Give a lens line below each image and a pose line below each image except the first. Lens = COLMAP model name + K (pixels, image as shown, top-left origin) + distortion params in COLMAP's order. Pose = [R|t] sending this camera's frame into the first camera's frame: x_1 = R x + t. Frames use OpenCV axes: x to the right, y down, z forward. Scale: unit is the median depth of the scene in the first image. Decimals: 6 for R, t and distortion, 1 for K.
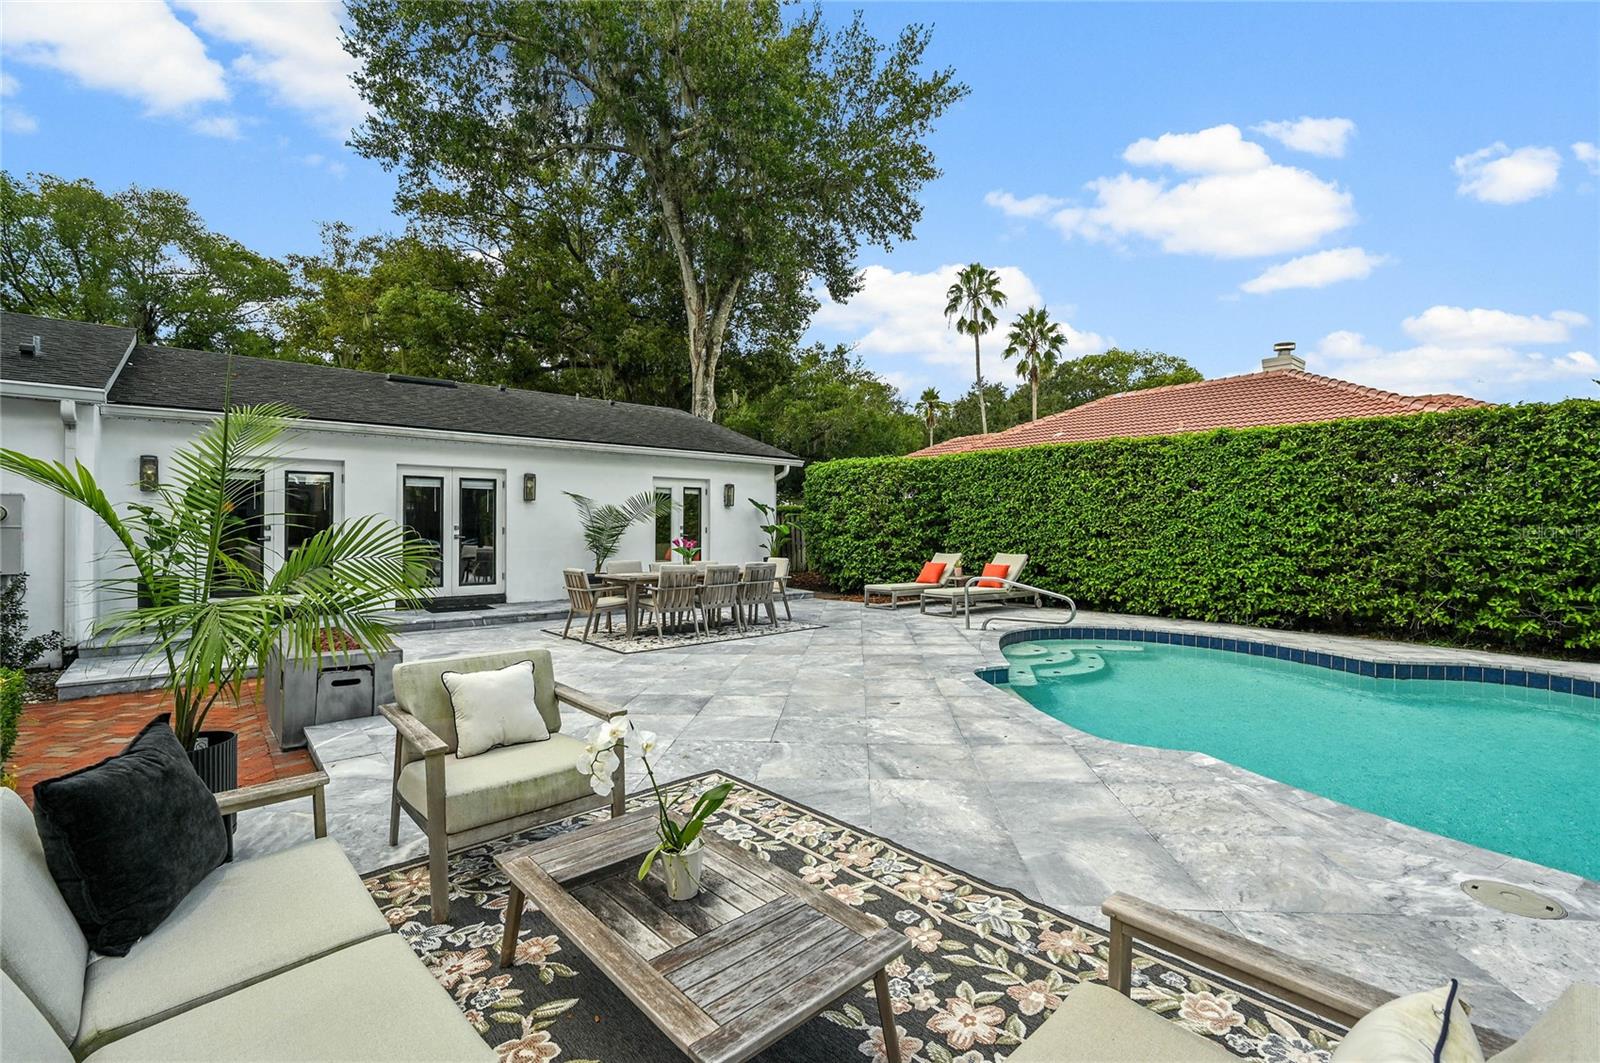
lens RADIAL K [[724.4, 0, 795.6], [0, 724.4, 521.5], [0, 0, 1]] dist [-0.001455, 0.000106]
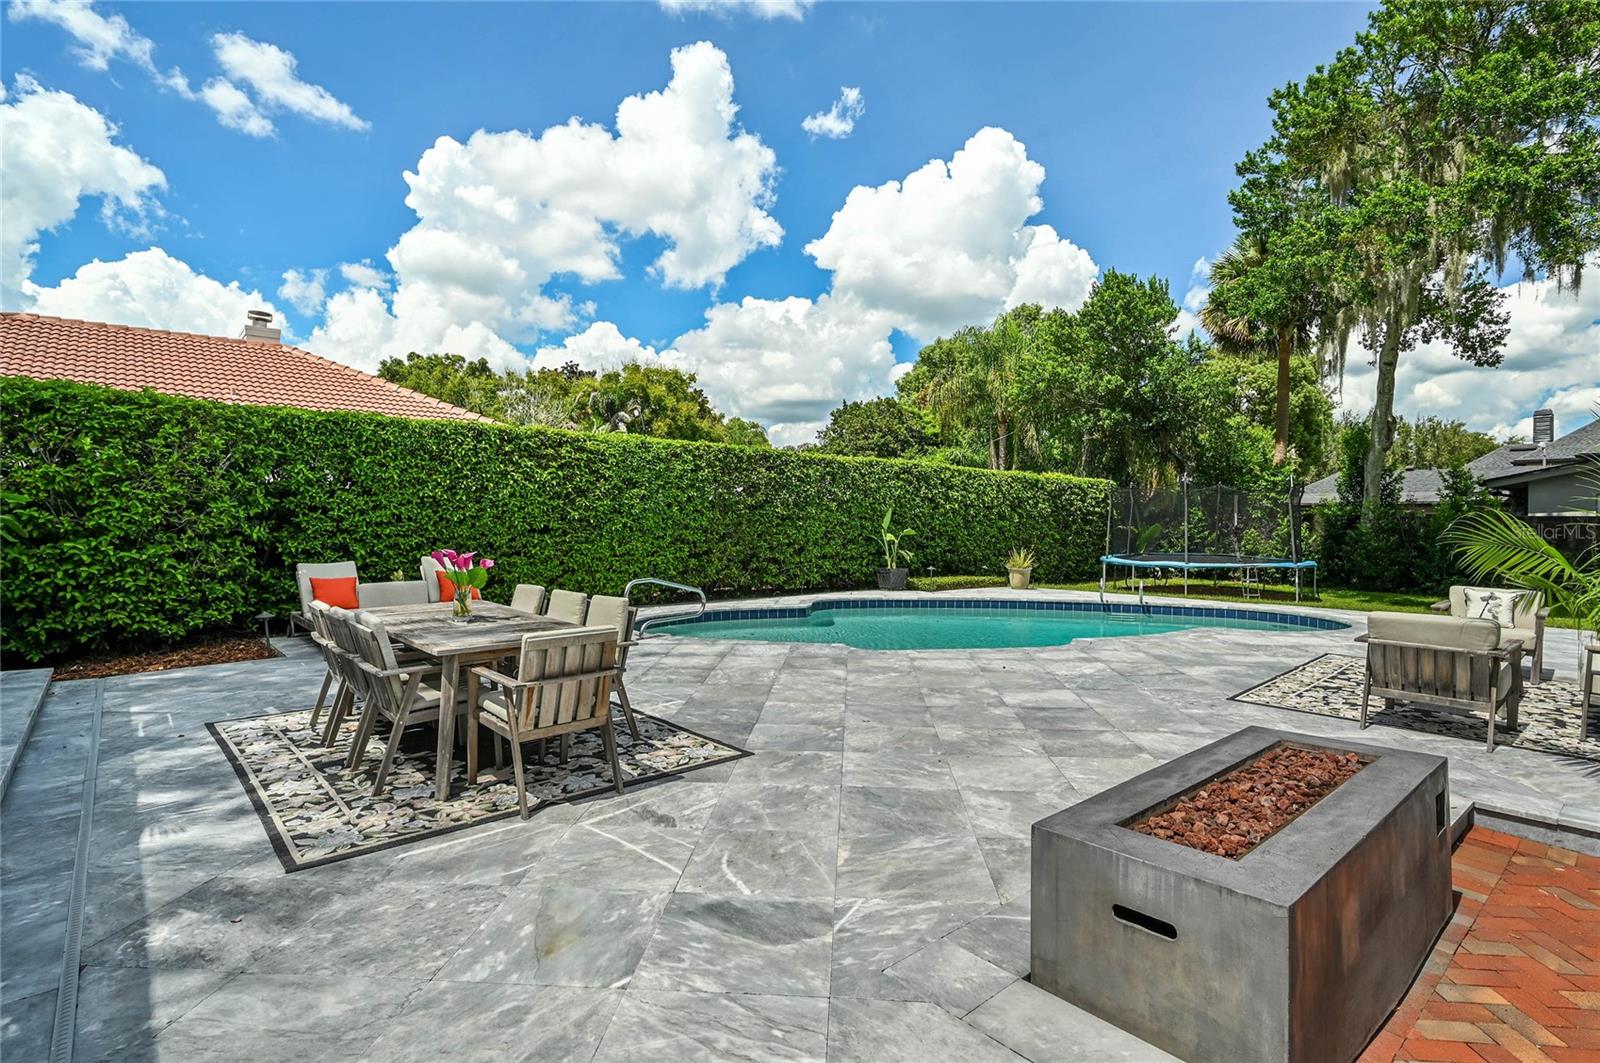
lens RADIAL K [[778.1, 0, 799.0], [0, 778.1, 527.1], [0, 0, 1]] dist [0.004448, 0.000396]
pose [[-0.010952, -0.007467, 0.999912, -0.252622], [-0.003898, 0.999965, 0.007425, 0.002499], [-0.999932, -0.003816, -0.010981, 0.300179]]
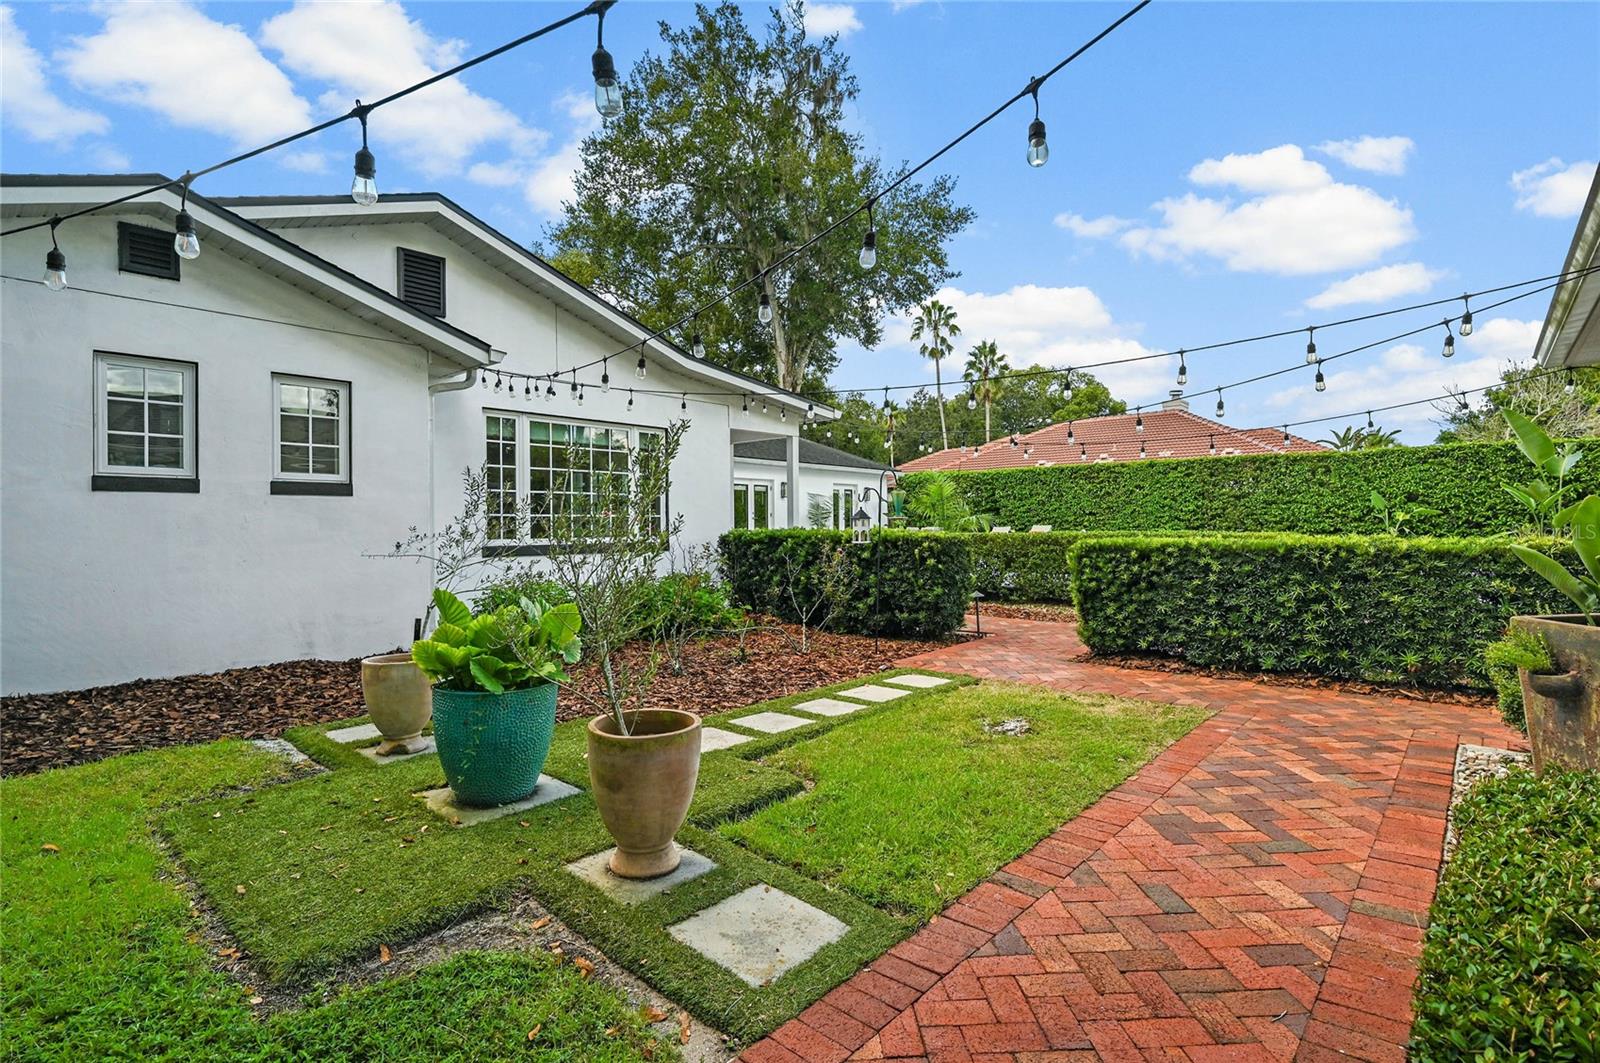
lens RADIAL K [[778.1, 0, 801.5], [0, 778.1, 529.9], [0, 0, 1]] dist [0.004448, 0.000396]
pose [[0.988694, -0.011434, 0.149511, -0.282477], [0.010212, 0.999908, 0.008941, 0.015455], [-0.149599, -0.007313, 0.988720, -0.404079]]
